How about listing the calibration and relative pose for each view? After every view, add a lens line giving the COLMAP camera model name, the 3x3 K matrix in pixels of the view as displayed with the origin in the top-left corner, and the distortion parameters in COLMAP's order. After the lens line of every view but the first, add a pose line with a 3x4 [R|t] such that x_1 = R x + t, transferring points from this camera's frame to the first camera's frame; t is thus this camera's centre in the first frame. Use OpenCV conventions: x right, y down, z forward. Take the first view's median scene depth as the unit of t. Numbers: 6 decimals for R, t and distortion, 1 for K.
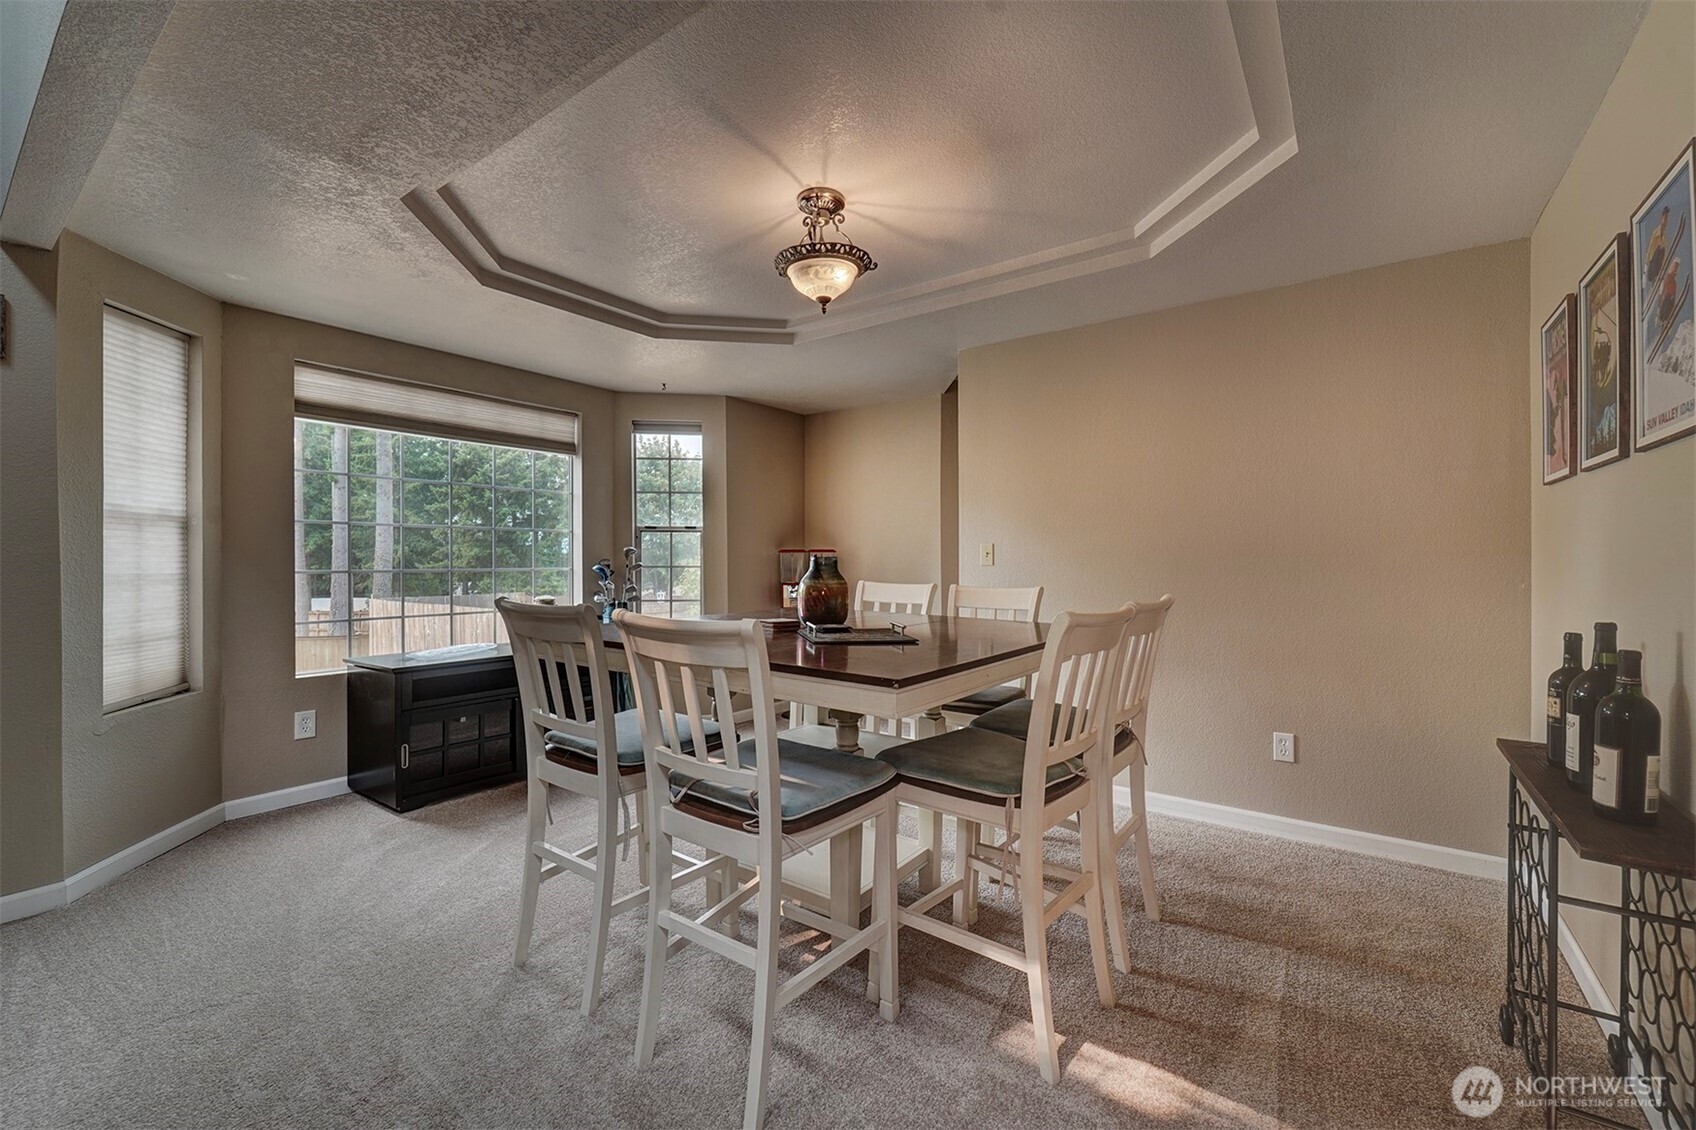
lens RADIAL K [[694.8, 0, 840.7], [0, 694.8, 569.8], [0, 0, 1]] dist [0.001377, -0.000164]
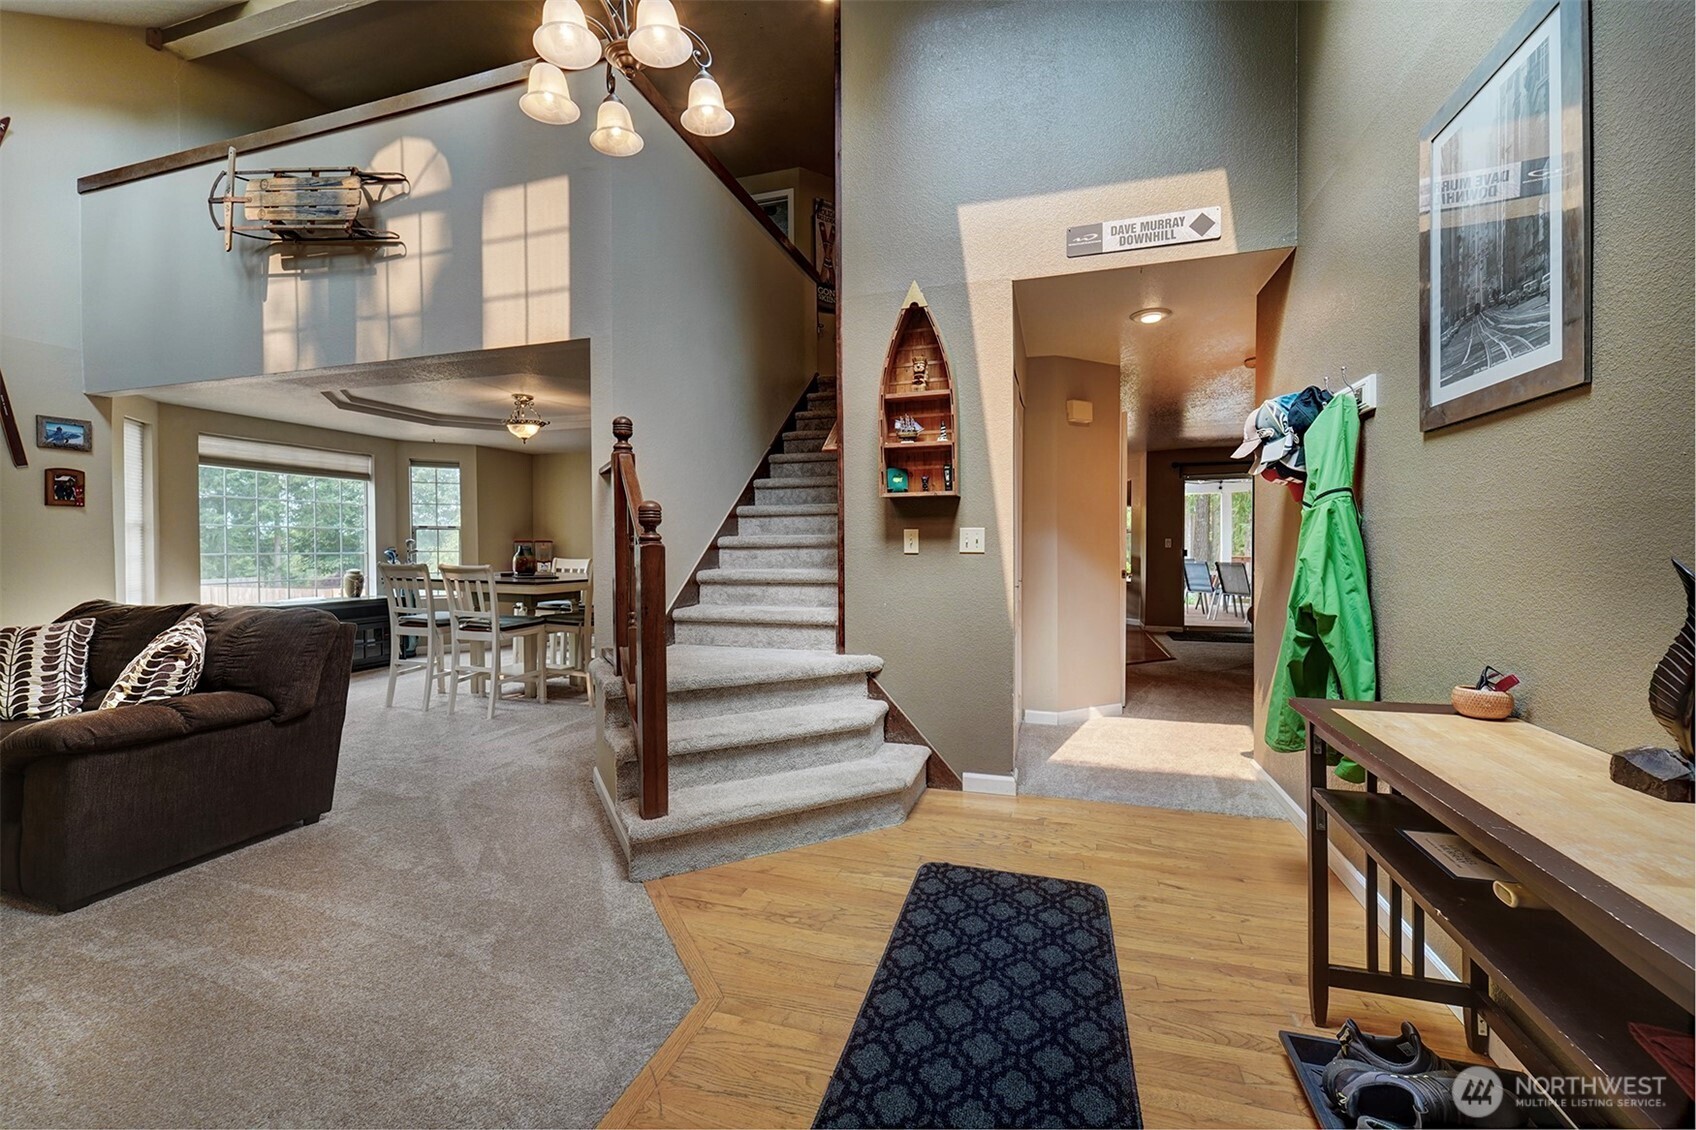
lens RADIAL K [[694.8, 0, 851.5], [0, 694.8, 562.6], [0, 0, 1]] dist [0.001377, -0.000164]
pose [[0.944243, -0.006415, 0.329186, 0.177226], [0.003349, 0.999946, 0.009879, 0.011917], [-0.329231, -0.008225, 0.944213, -1.157869]]
